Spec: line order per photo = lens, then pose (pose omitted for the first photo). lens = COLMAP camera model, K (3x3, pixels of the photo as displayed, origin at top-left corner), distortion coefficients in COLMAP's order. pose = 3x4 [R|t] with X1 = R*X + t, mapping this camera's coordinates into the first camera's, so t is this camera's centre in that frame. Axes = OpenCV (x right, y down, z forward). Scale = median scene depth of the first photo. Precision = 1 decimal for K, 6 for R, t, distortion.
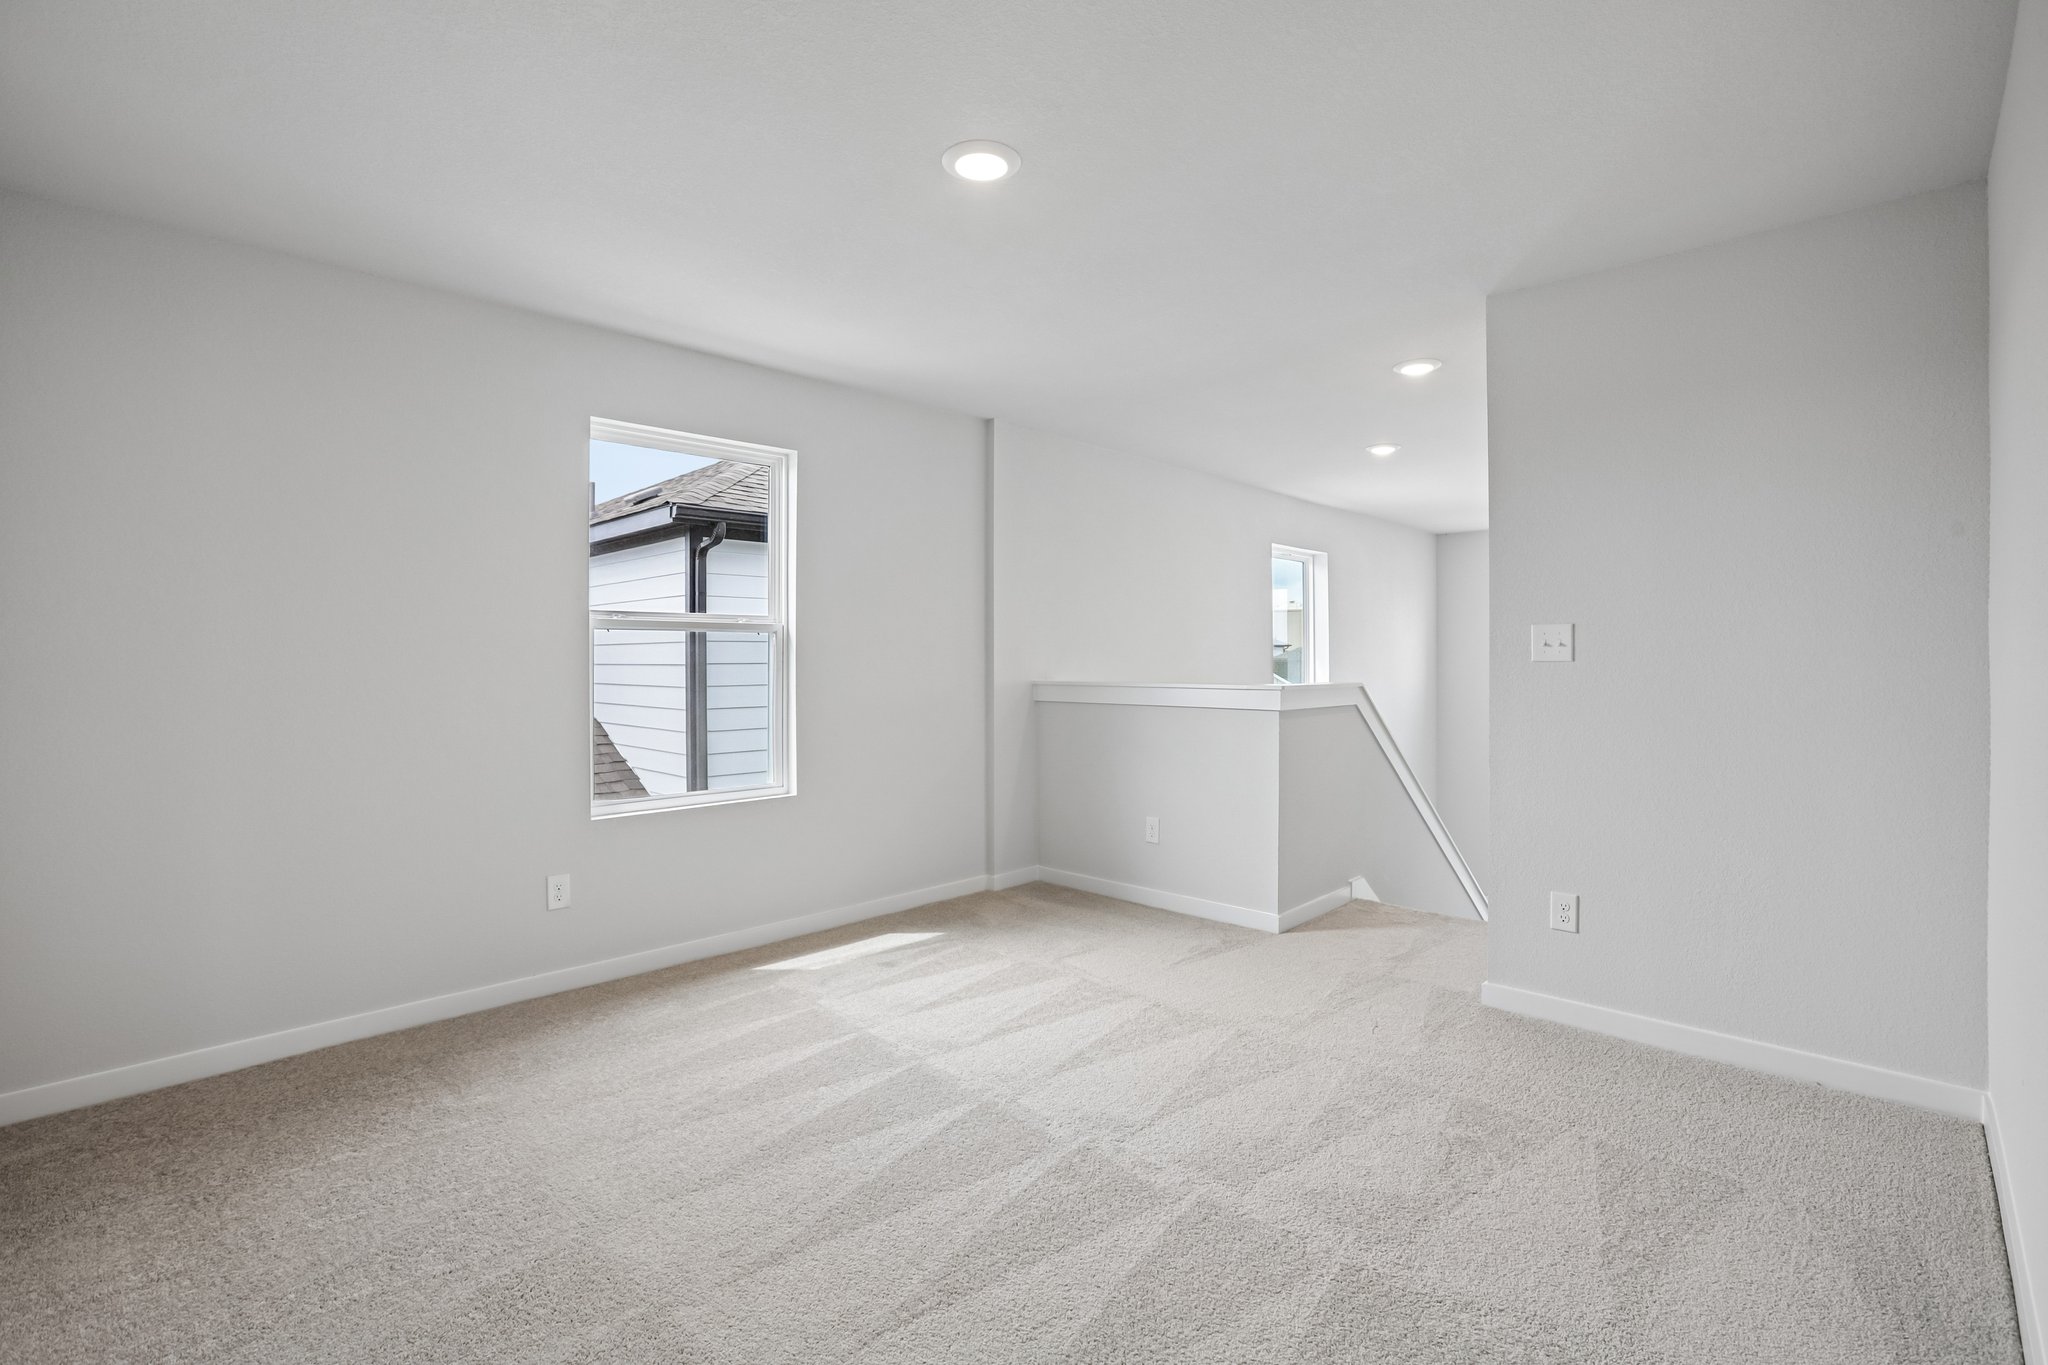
lens RADIAL K [[943.4, 0, 1017.6], [0, 943.4, 672.7], [0, 0, 1]] dist [-0.064548, 0.000126]
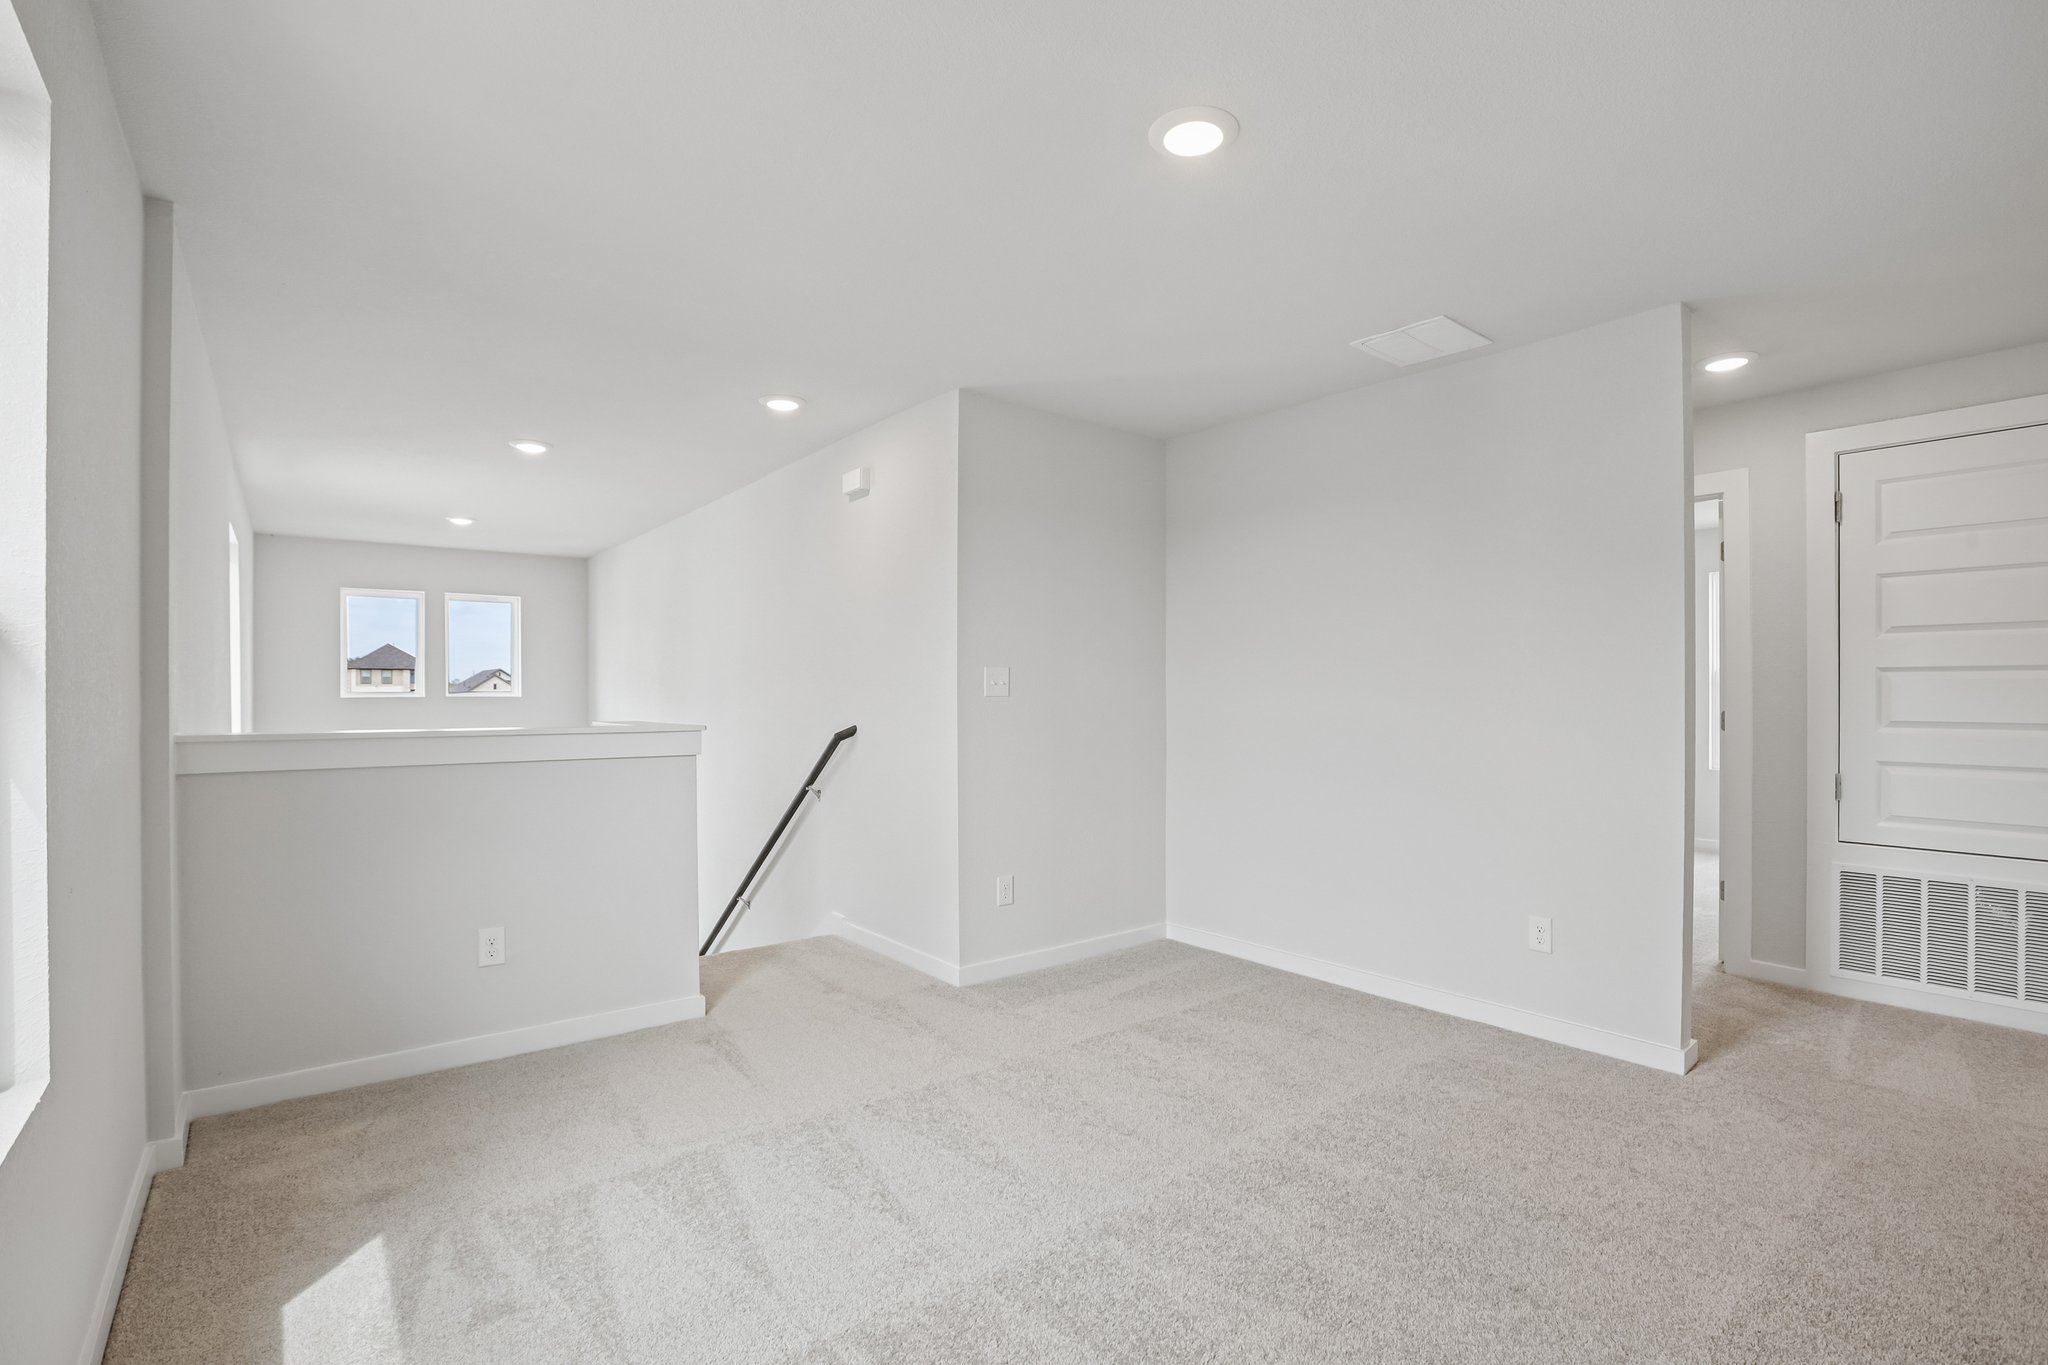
lens RADIAL K [[943.6, 0, 1027.3], [0, 943.6, 687.9], [0, 0, 1]] dist [-0.000732, 0.000475]
pose [[0.131729, 0.013429, 0.991195, -0.585887], [0.015586, 0.999757, -0.015617, -0.002365], [-0.991163, 0.017506, 0.131488, 0.643281]]
